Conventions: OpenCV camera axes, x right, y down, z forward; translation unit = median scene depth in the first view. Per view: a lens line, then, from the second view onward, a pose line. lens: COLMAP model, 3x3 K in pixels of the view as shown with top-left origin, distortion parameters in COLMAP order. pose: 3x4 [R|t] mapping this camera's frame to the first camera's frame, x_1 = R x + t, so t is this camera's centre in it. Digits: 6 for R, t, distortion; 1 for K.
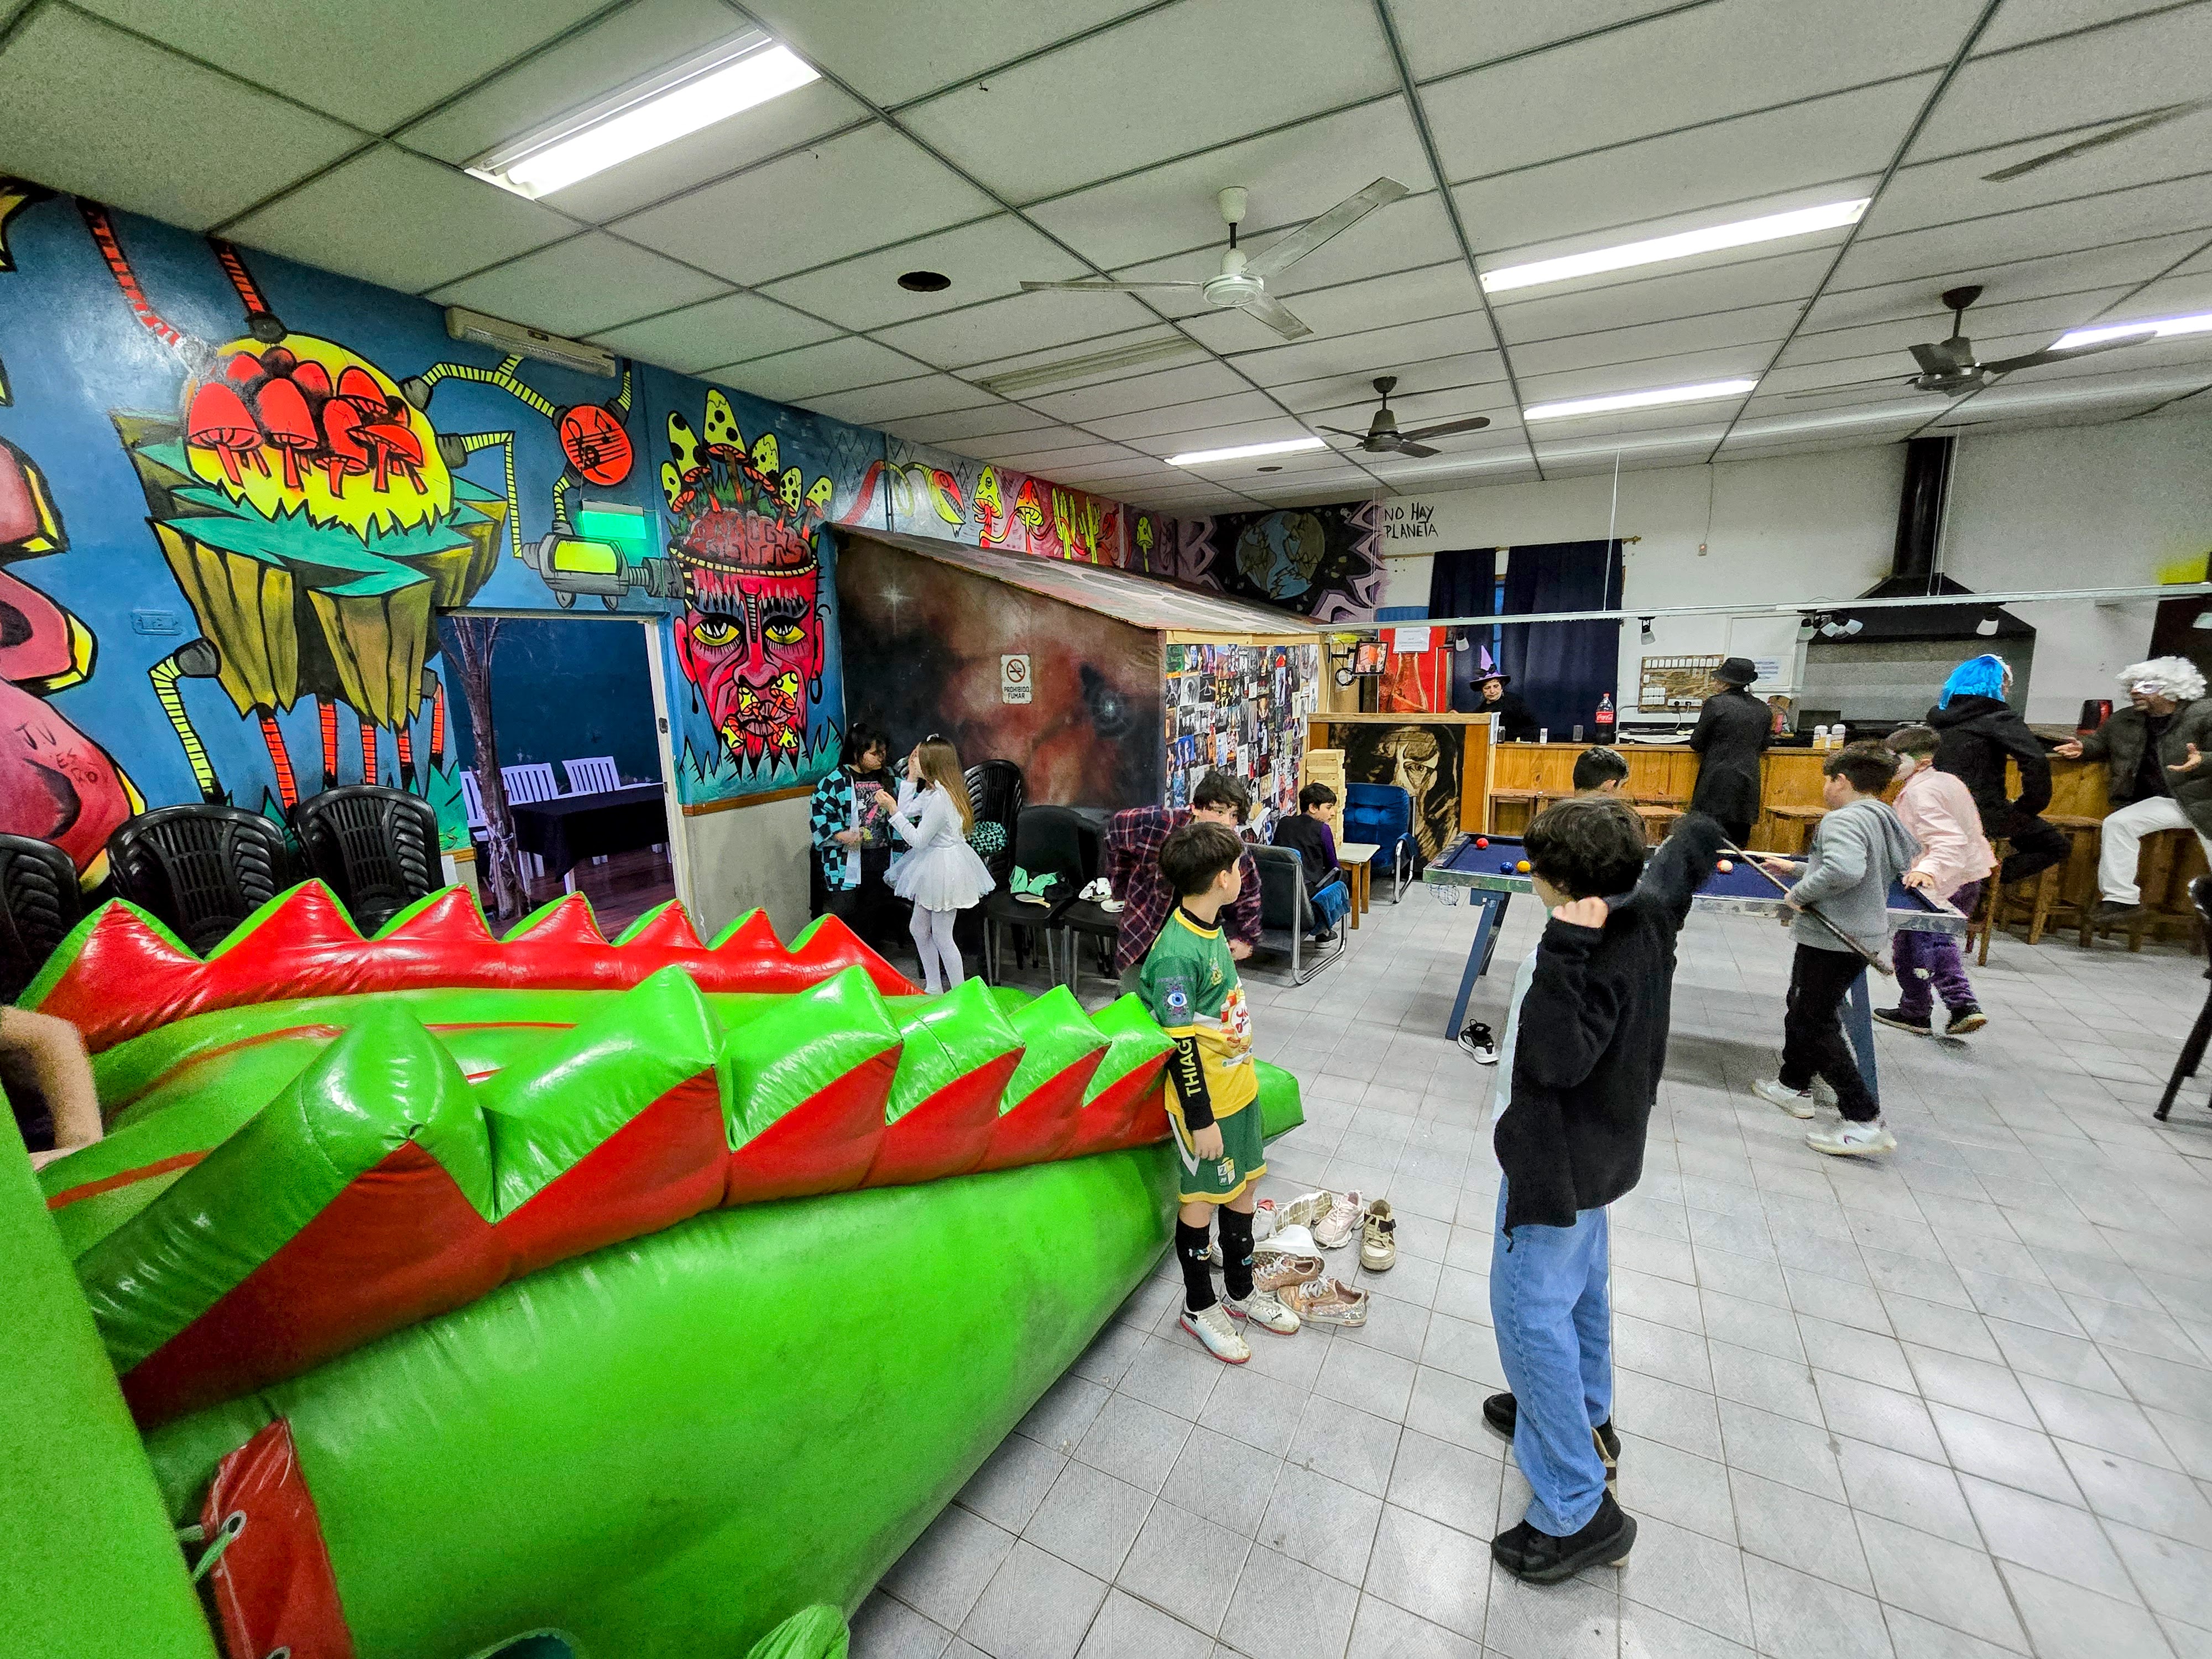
lens RADIAL K [[896.3, 0, 1102.9], [0, 896.3, 833.2], [0, 0, 1]] dist [-0.013462, 0.000069]
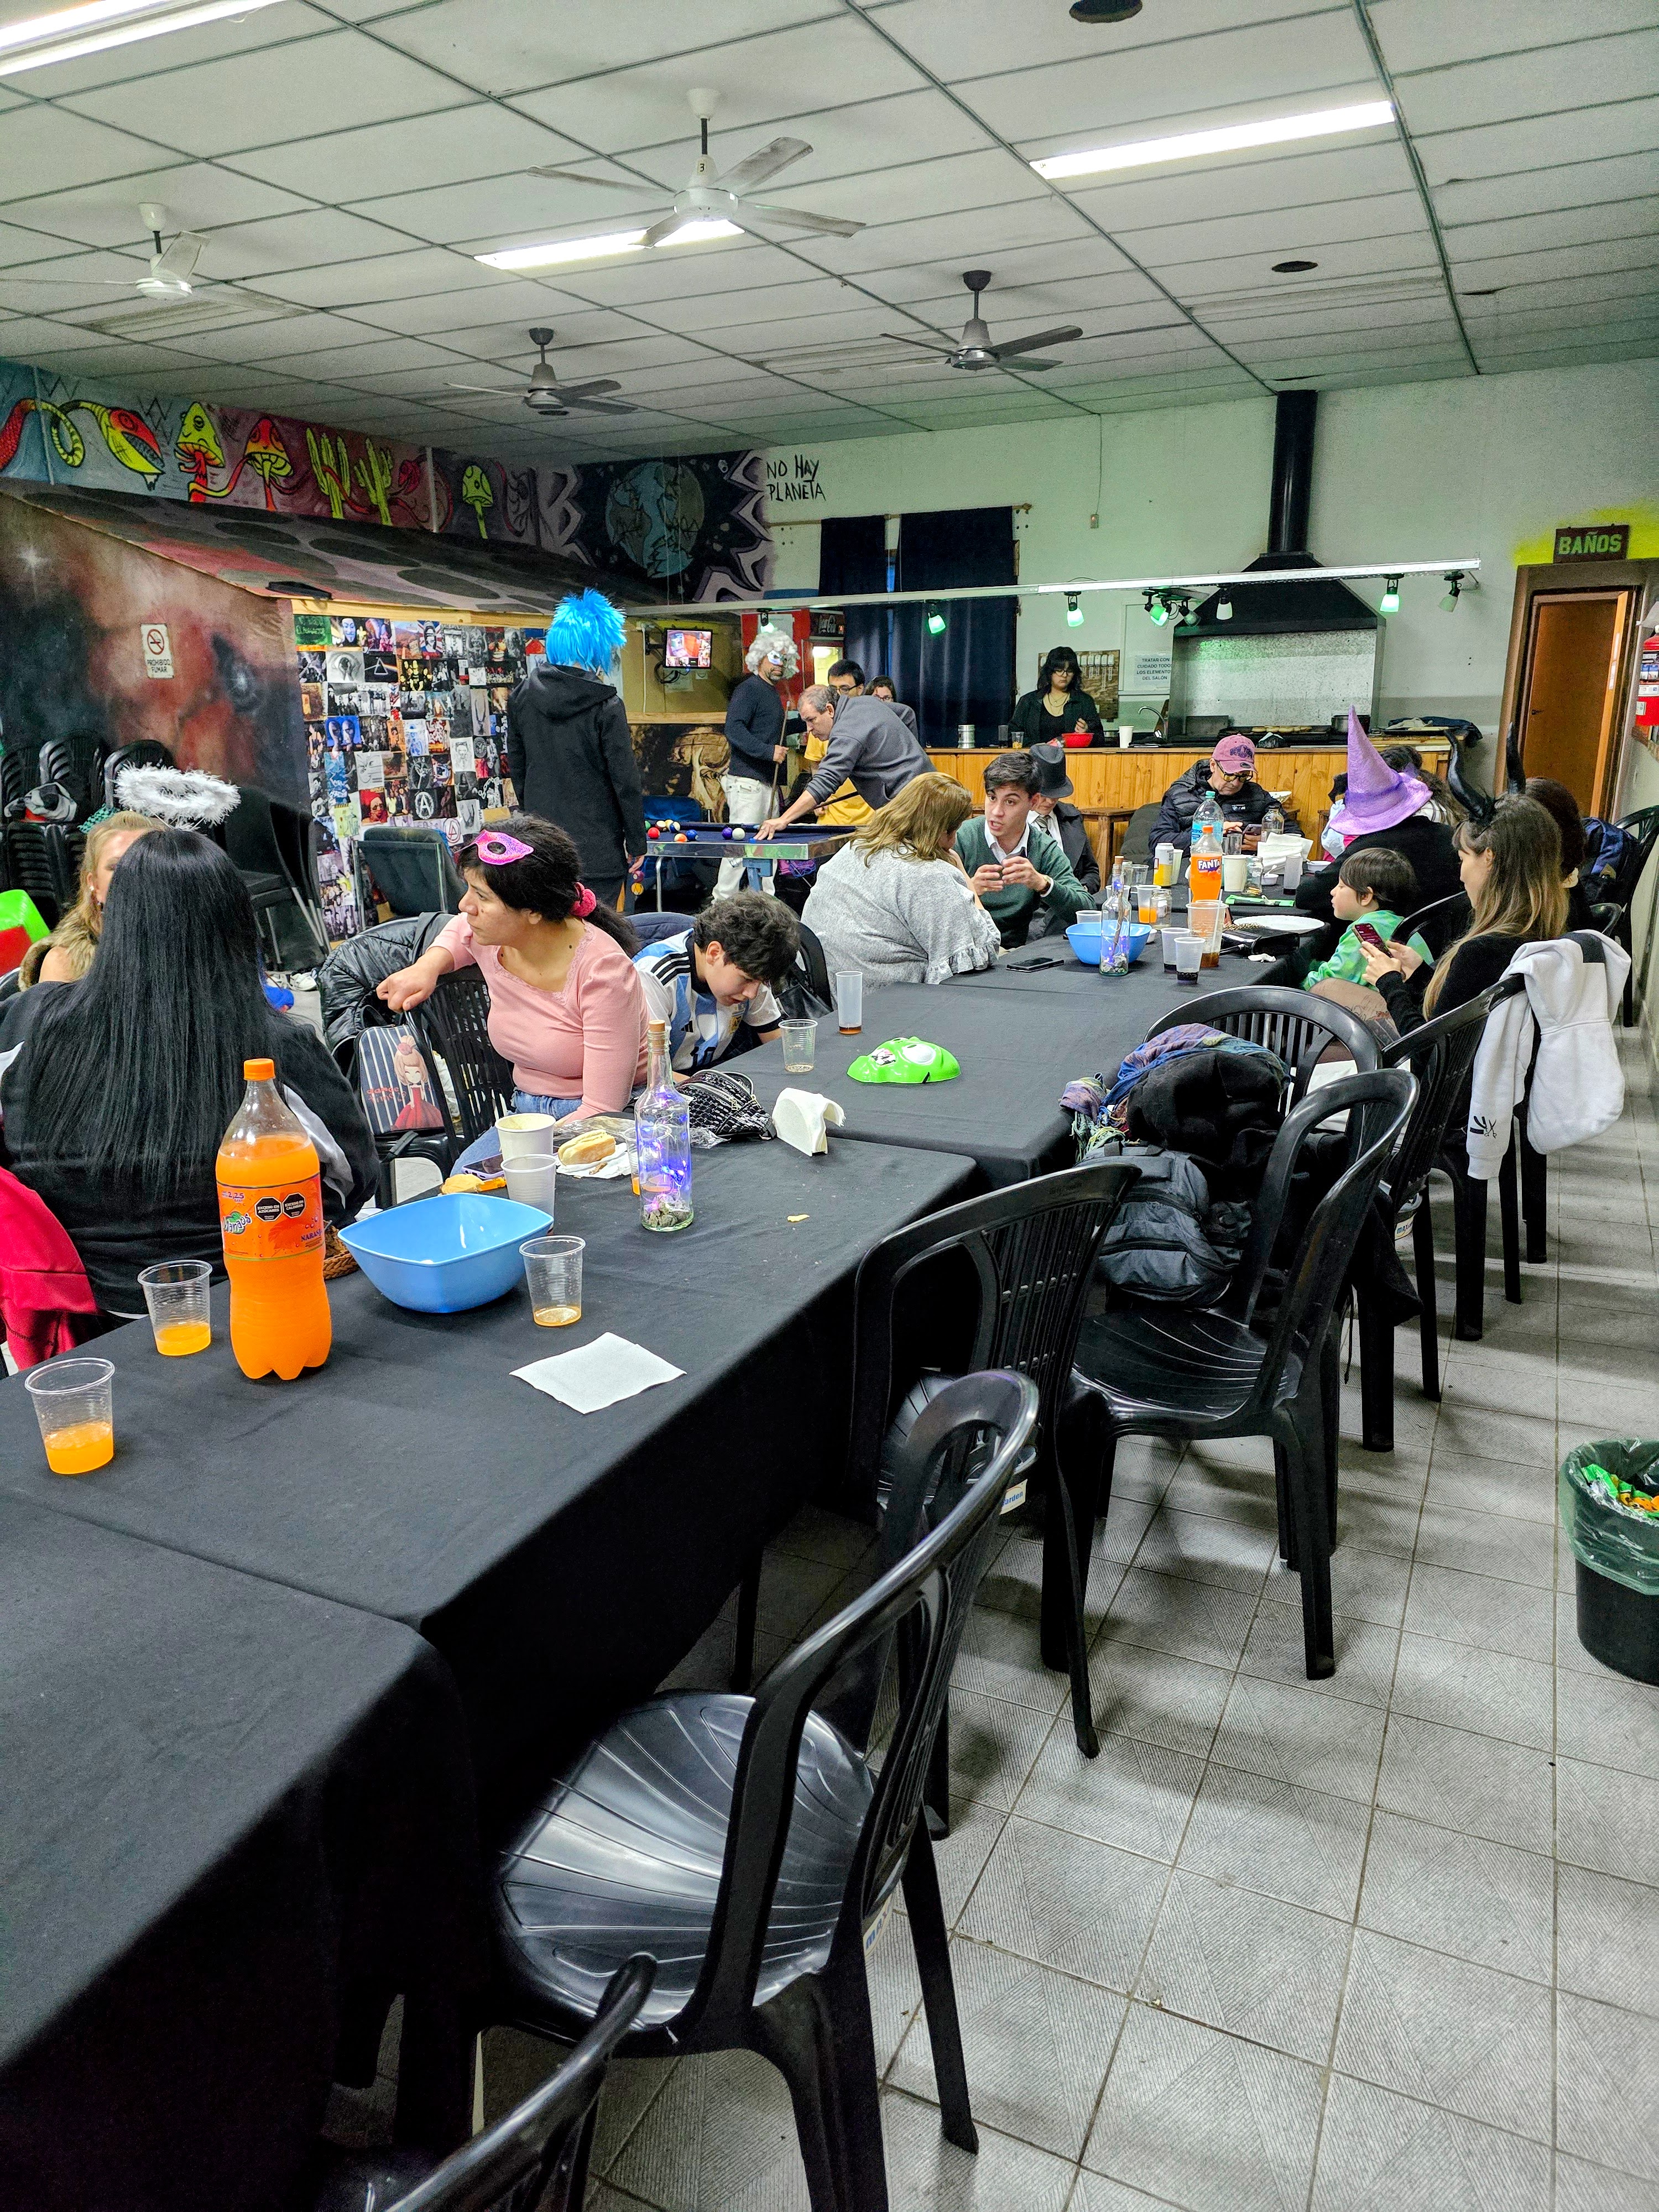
lens RADIAL K [[1482.1, 0, 832.2], [0, 1482.1, 1102.1], [0, 0, 1]] dist [0.015342, -0.003548]
pose [[0.998679, -0.000718, 0.051369, 0.388581], [-0.003282, 0.996969, 0.077735, 0.129144], [-0.051269, -0.077801, 0.995650, -0.461533]]
